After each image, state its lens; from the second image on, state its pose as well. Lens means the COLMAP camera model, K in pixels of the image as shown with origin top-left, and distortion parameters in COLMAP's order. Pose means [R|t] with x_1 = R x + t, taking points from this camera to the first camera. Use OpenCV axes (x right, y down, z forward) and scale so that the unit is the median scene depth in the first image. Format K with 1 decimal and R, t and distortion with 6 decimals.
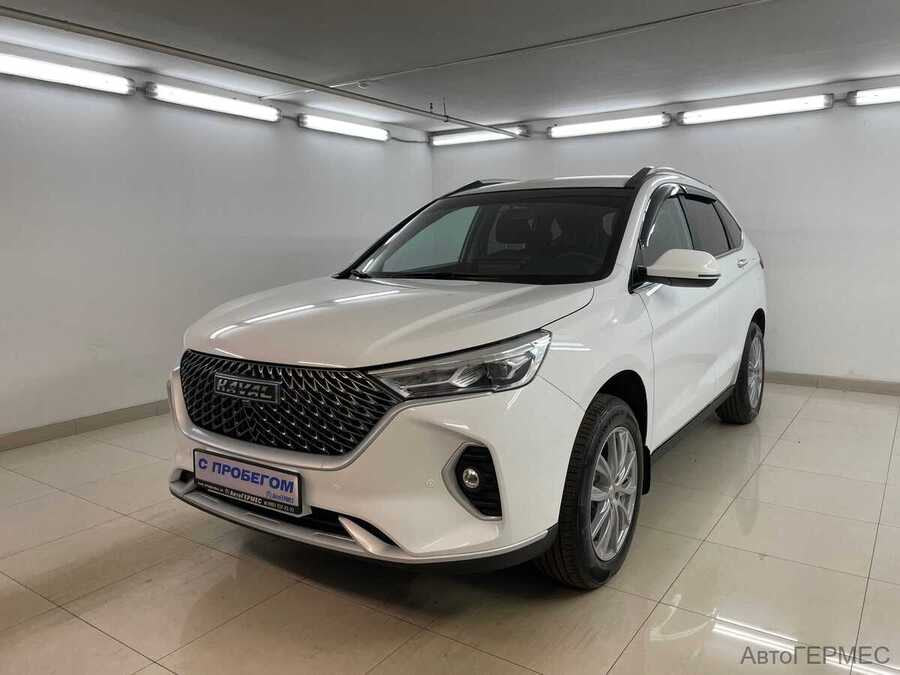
lens RADIAL K [[680.3, 0, 450.0], [0, 680.3, 337.5], [0, 0, 1]] dist [0.106937, -0.130331]
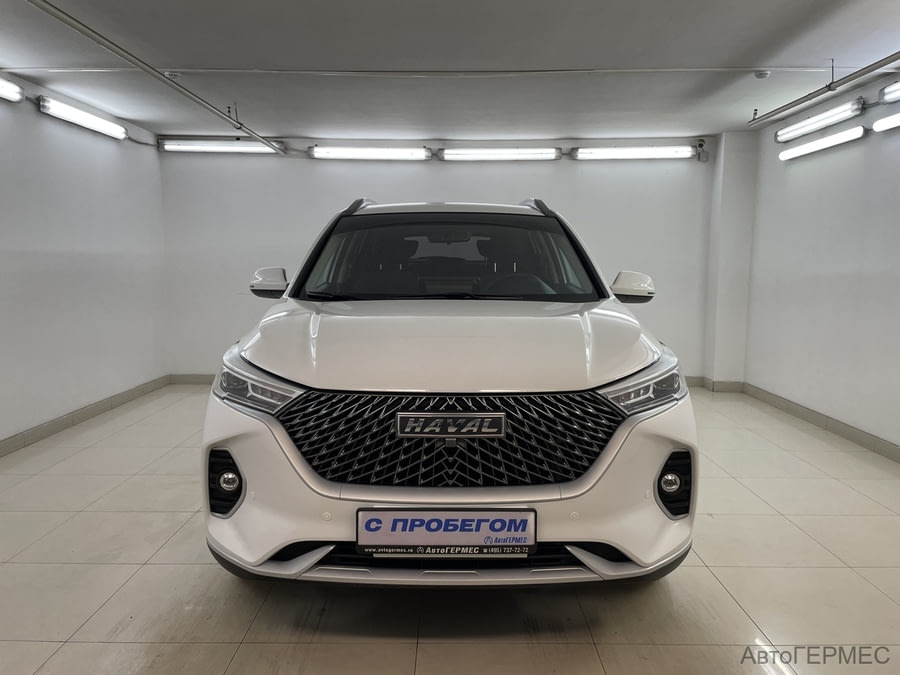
lens RADIAL K [[680.3, 0, 450.0], [0, 680.3, 337.5], [0, 0, 1]] dist [0.106937, -0.130331]
pose [[0.826203, -0.048406, 0.561289, -0.758398], [0.066616, 0.997706, -0.012015, -0.026589], [-0.559420, 0.047318, 0.827533, 0.263365]]
